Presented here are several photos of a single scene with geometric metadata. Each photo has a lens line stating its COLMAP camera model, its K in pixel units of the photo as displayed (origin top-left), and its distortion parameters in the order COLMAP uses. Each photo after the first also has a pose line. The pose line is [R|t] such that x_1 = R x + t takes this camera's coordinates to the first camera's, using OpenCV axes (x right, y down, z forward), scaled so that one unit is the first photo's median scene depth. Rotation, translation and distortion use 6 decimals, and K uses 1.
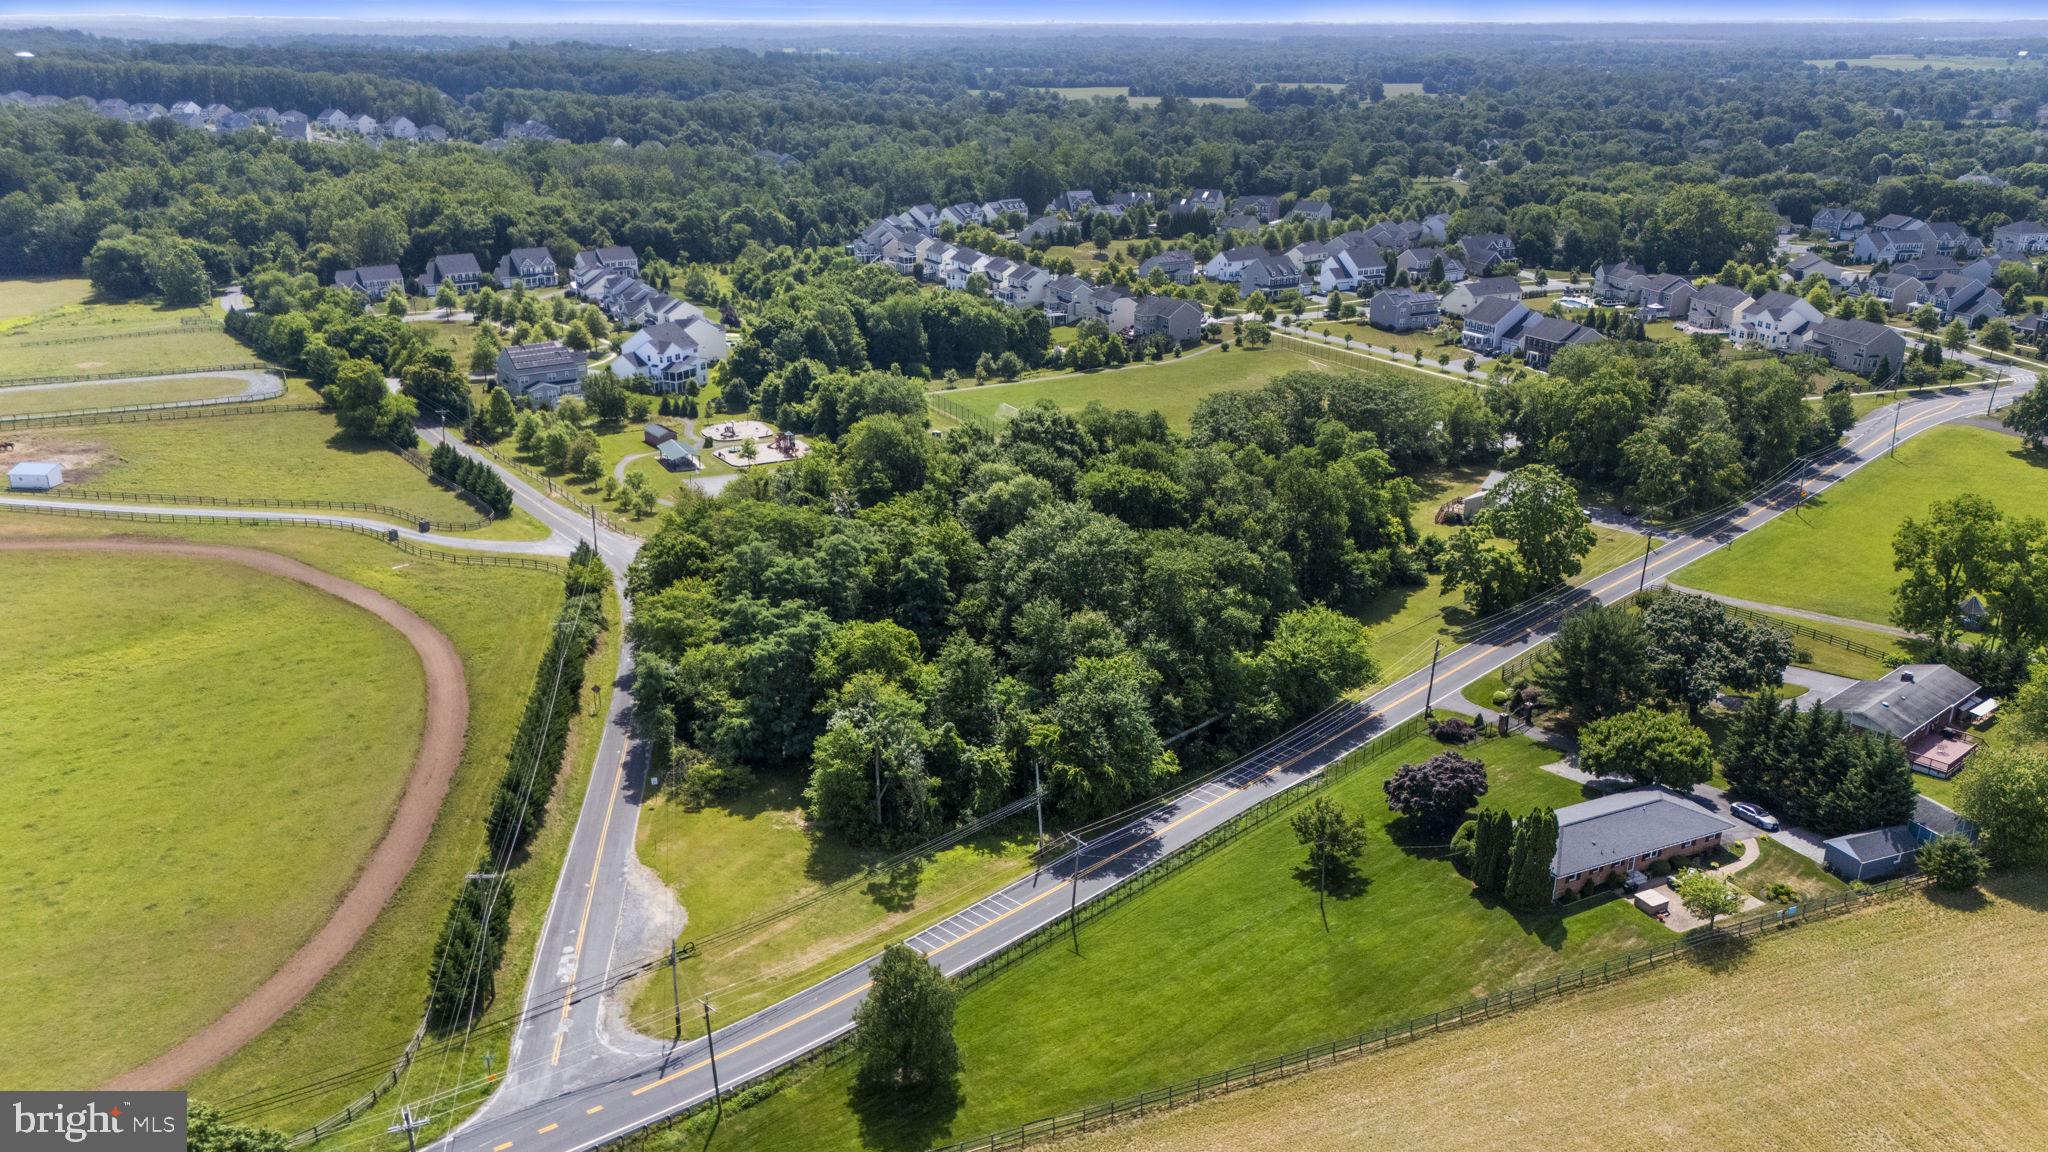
lens RADIAL K [[1530.6, 0, 1018.5], [0, 1530.6, 571.7], [0, 0, 1]] dist [0.081556, -0.098720]
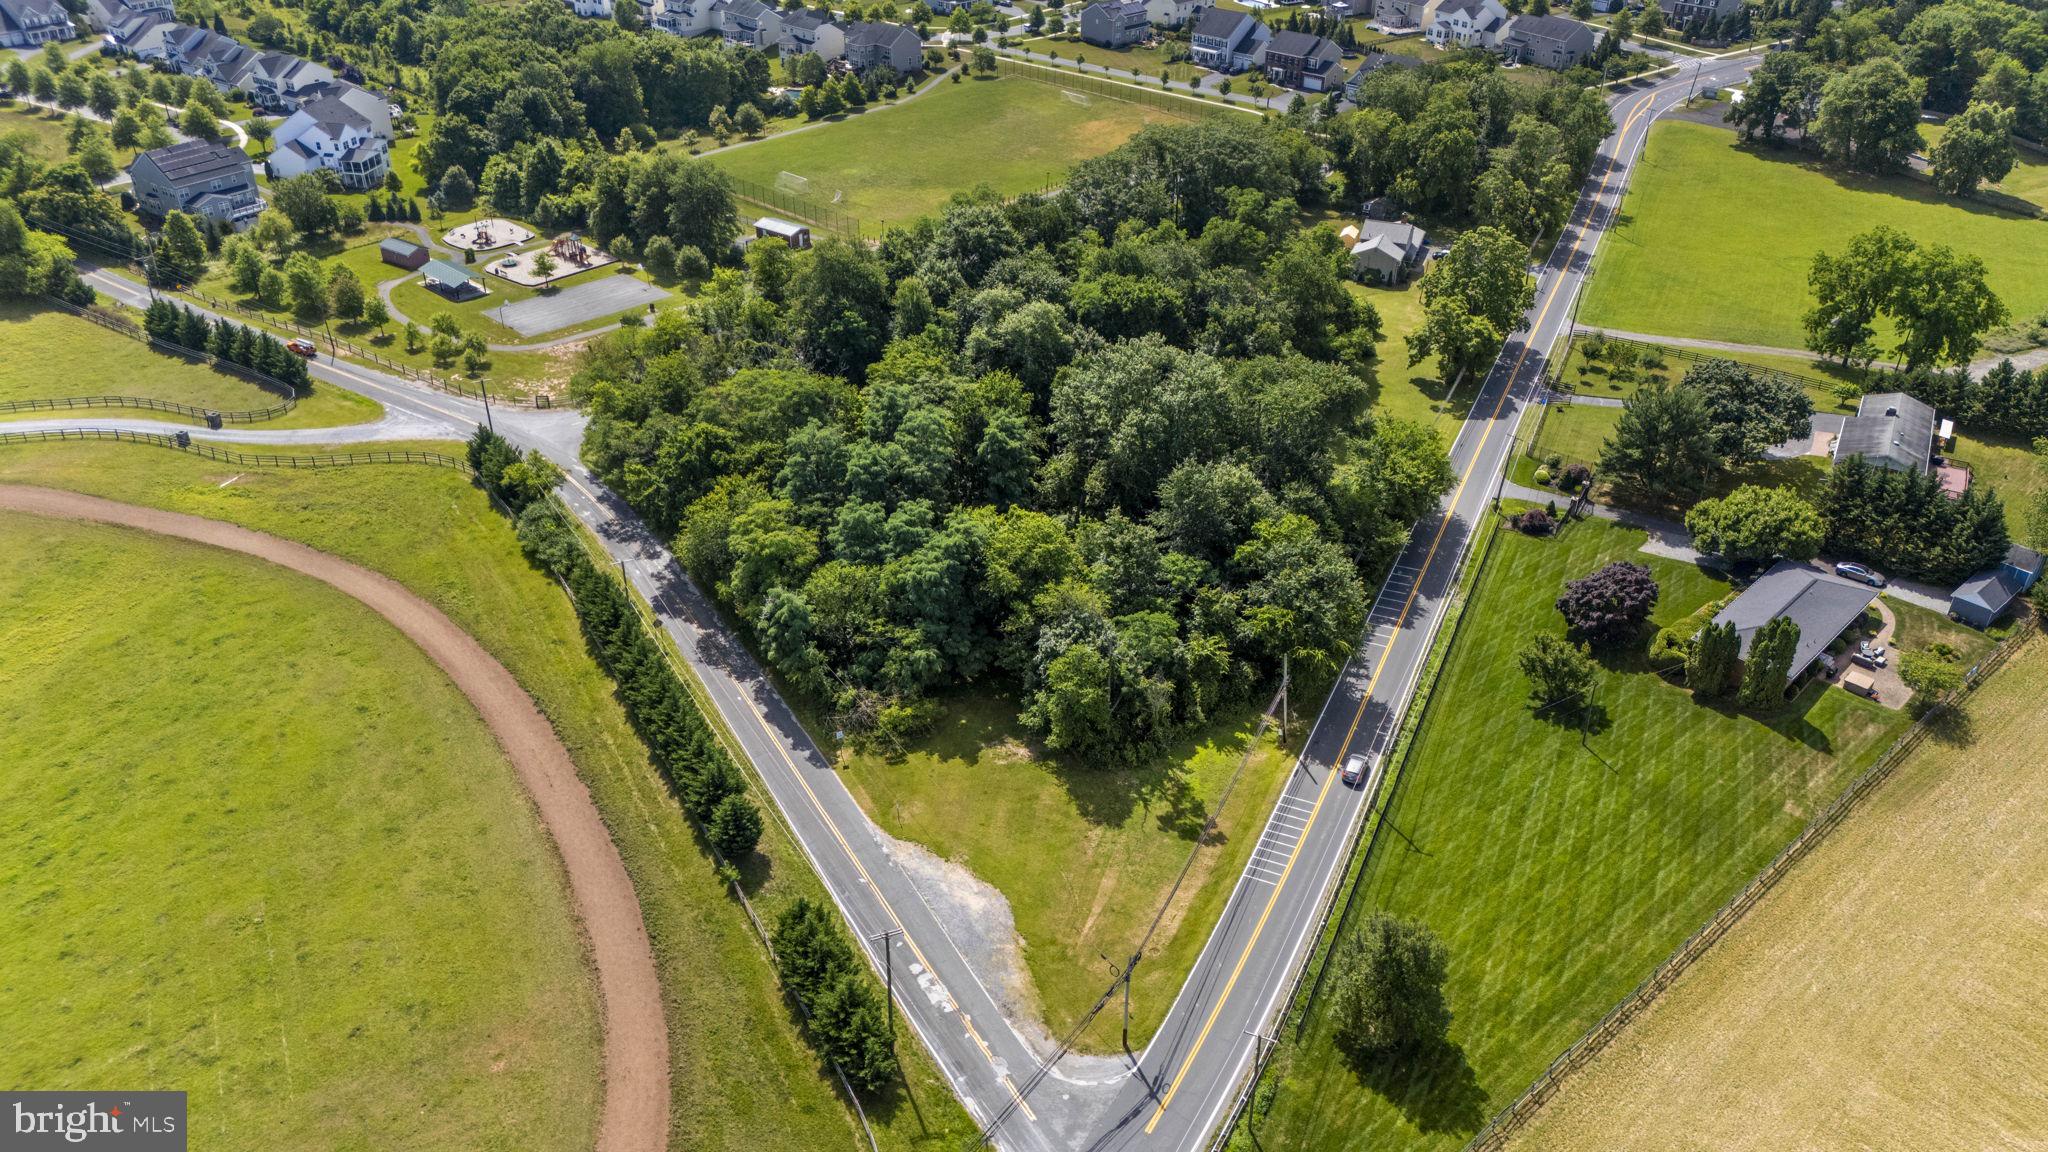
lens RADIAL K [[1509.5, 0, 1020.1], [0, 1509.5, 570.4], [0, 0, 1]] dist [0.071553, -0.079306]
pose [[0.940643, -0.166957, 0.295494, -0.167688], [0.103105, 0.970062, 0.219882, -0.060020], [-0.323358, -0.176363, 0.929696, 0.078299]]
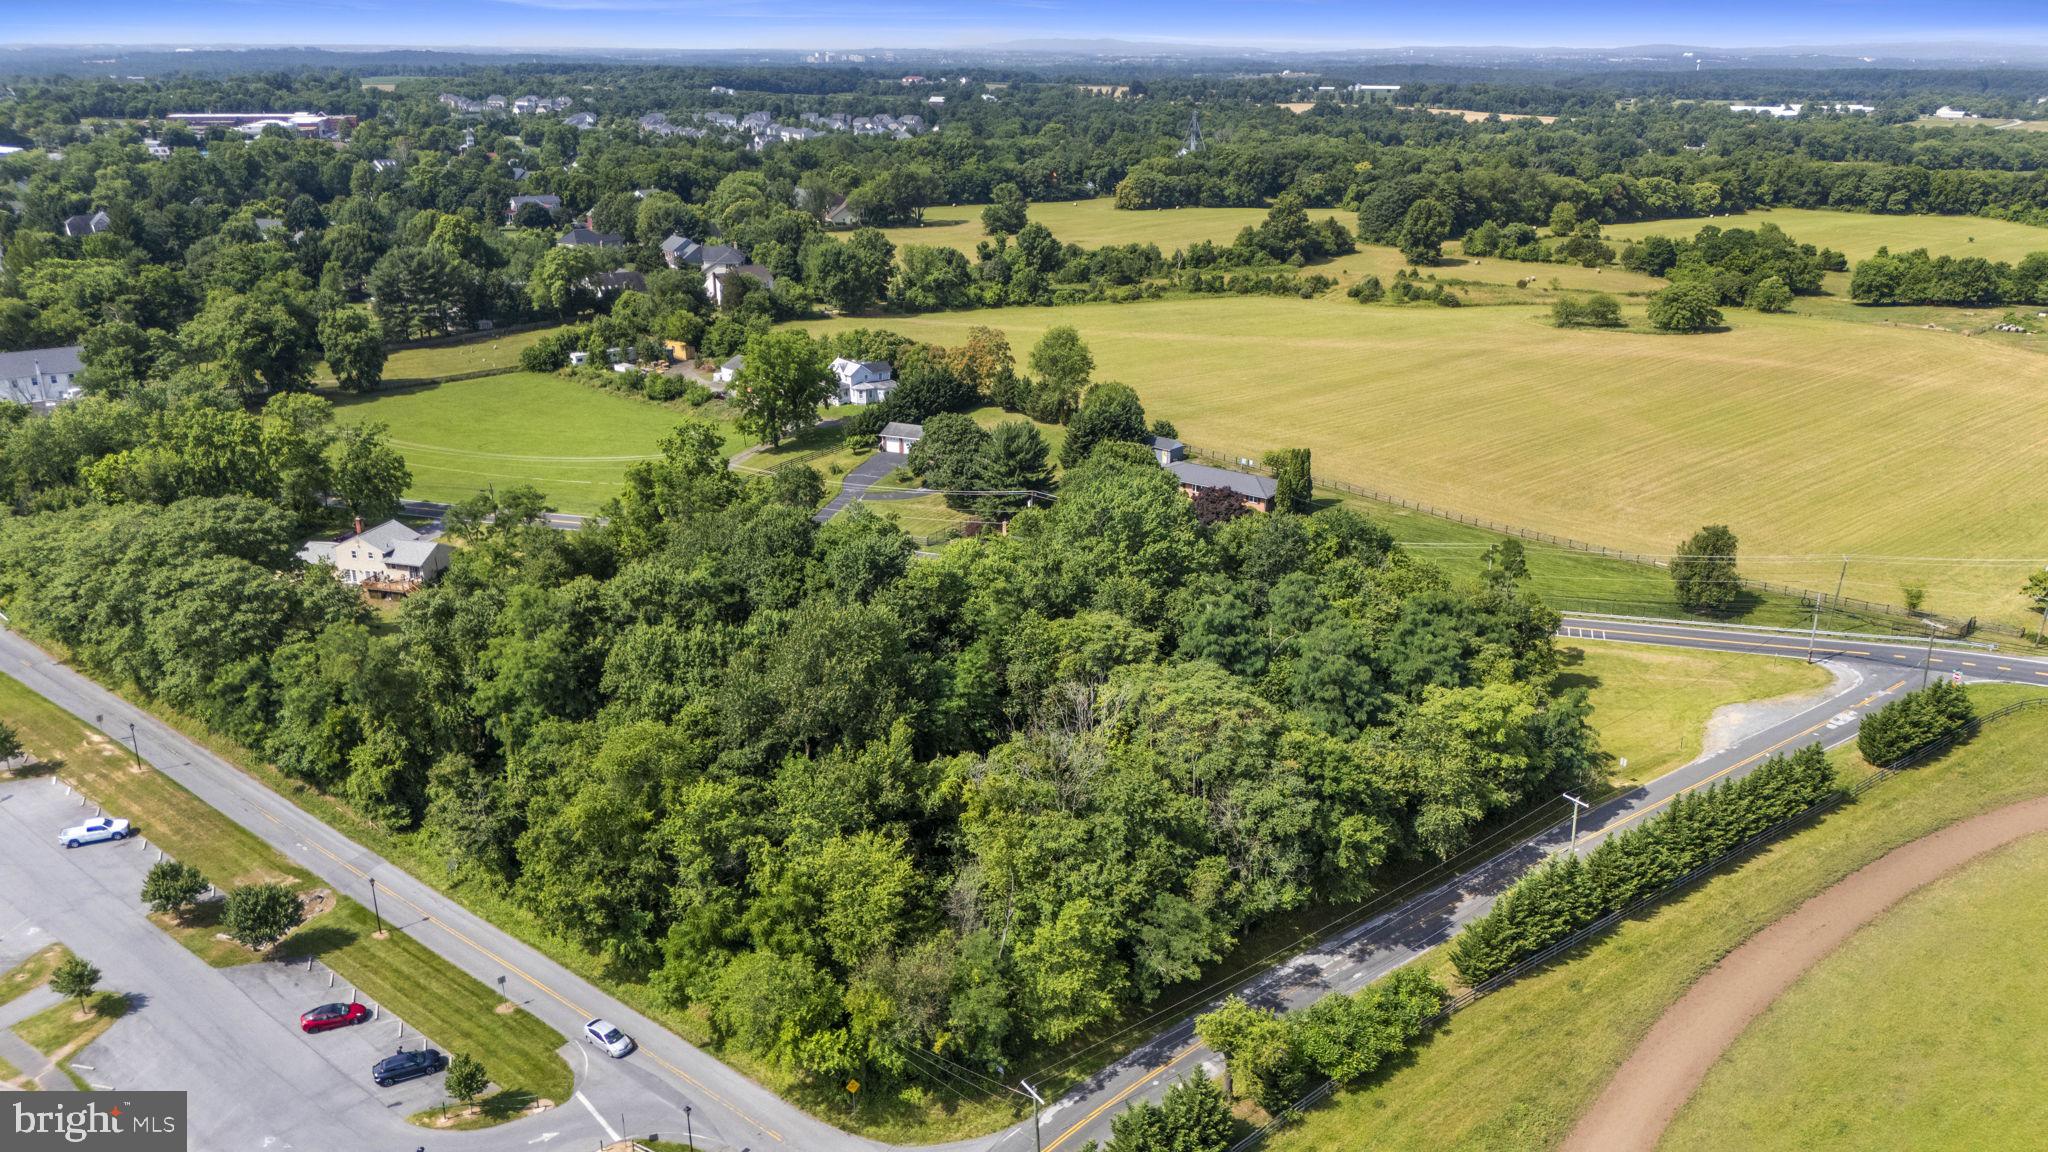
lens RADIAL K [[1509.8, 0, 1021.1], [0, 1509.8, 570.0], [0, 0, 1]] dist [0.096239, -0.125223]
pose [[-0.448383, -0.291542, 0.844959, -0.362191], [0.295359, 0.843886, 0.447905, -0.213168], [-0.843632, 0.450400, -0.292275, 0.672590]]
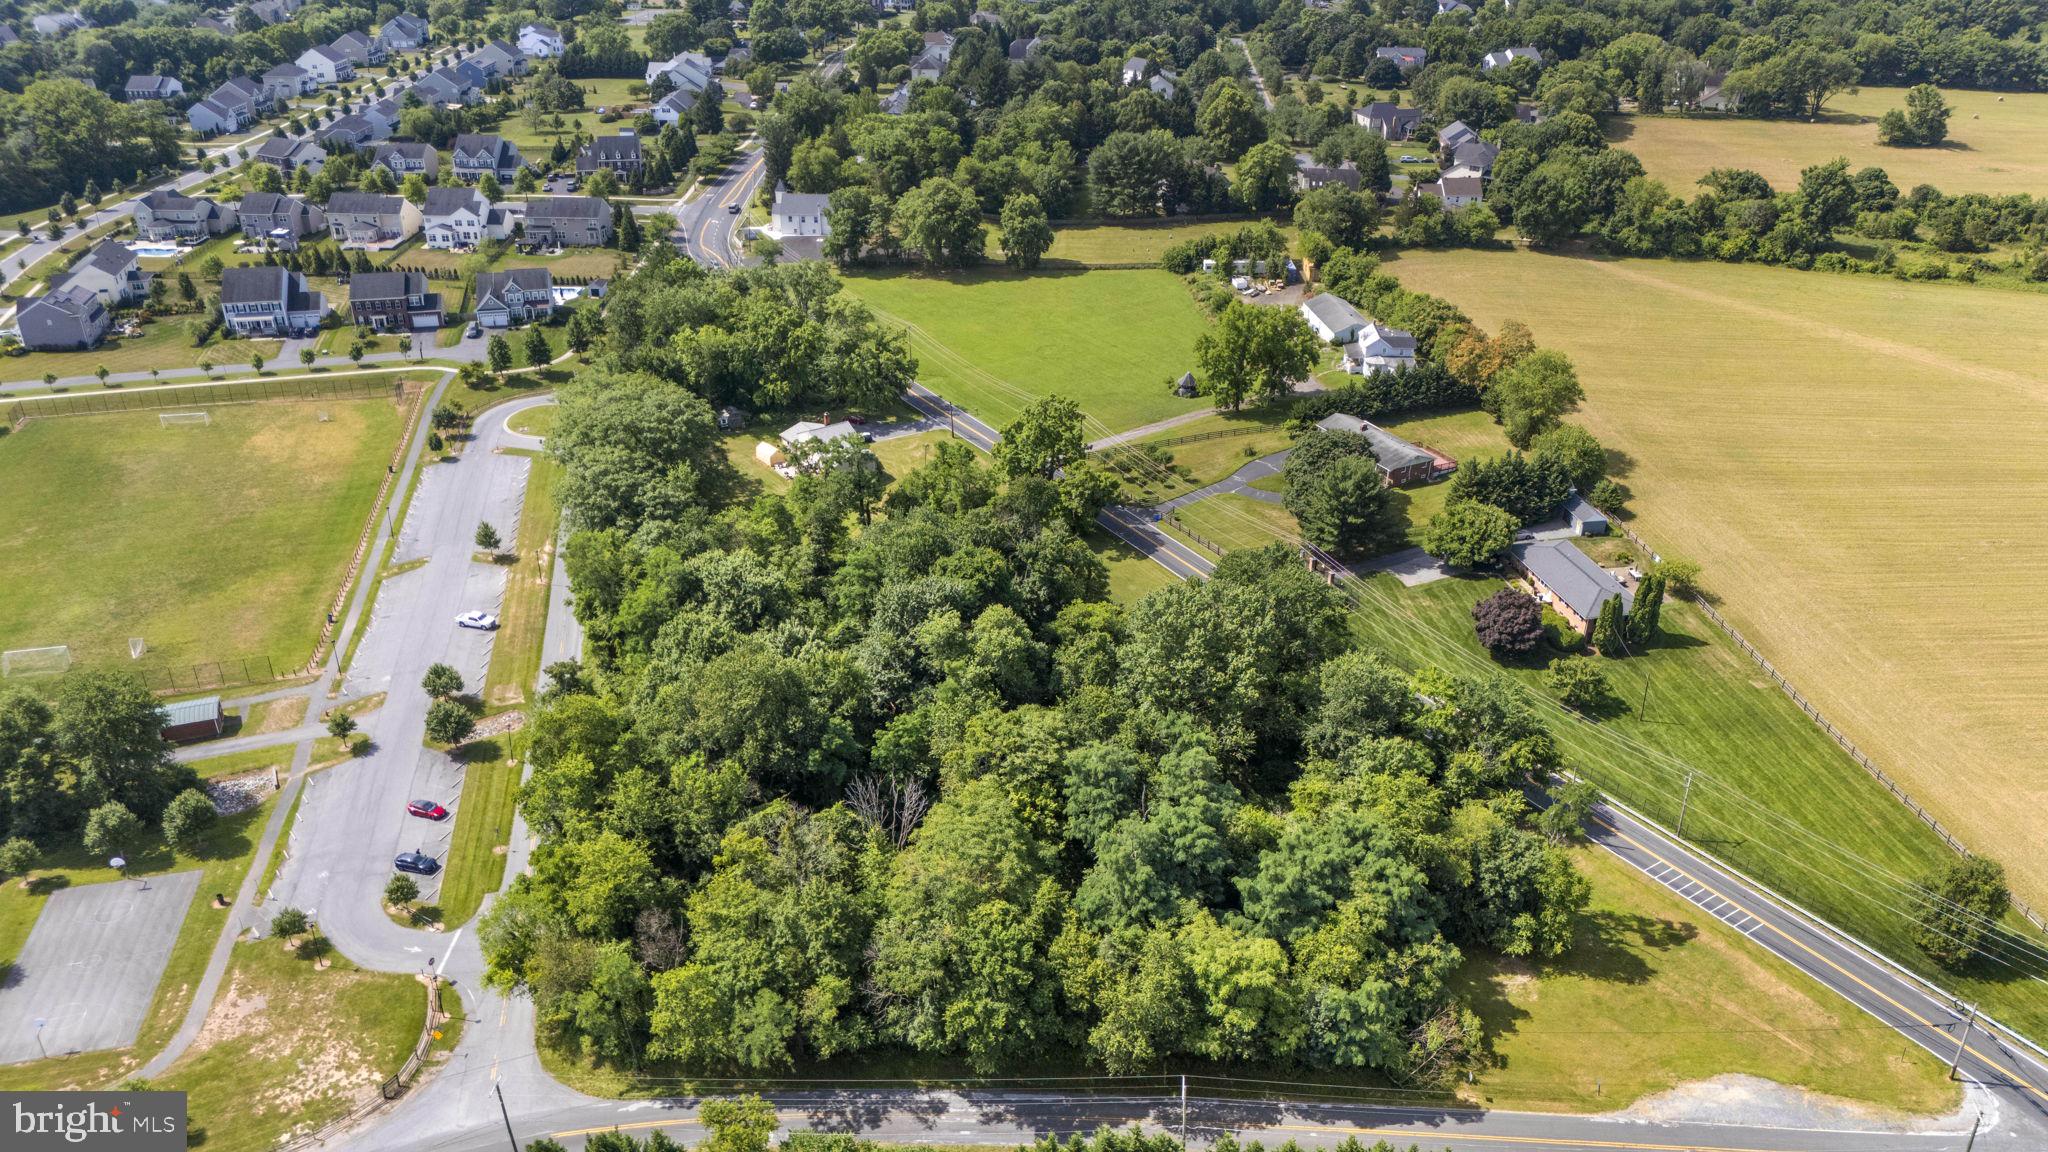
lens RADIAL K [[1509.5, 0, 1020.1], [0, 1509.5, 570.4], [0, 0, 1]] dist [0.071553, -0.079306]
pose [[0.230866, -0.446887, 0.864288, -0.389820], [0.321666, 0.873393, 0.365672, -0.212966], [-0.918276, 0.193591, 0.345385, 0.391083]]
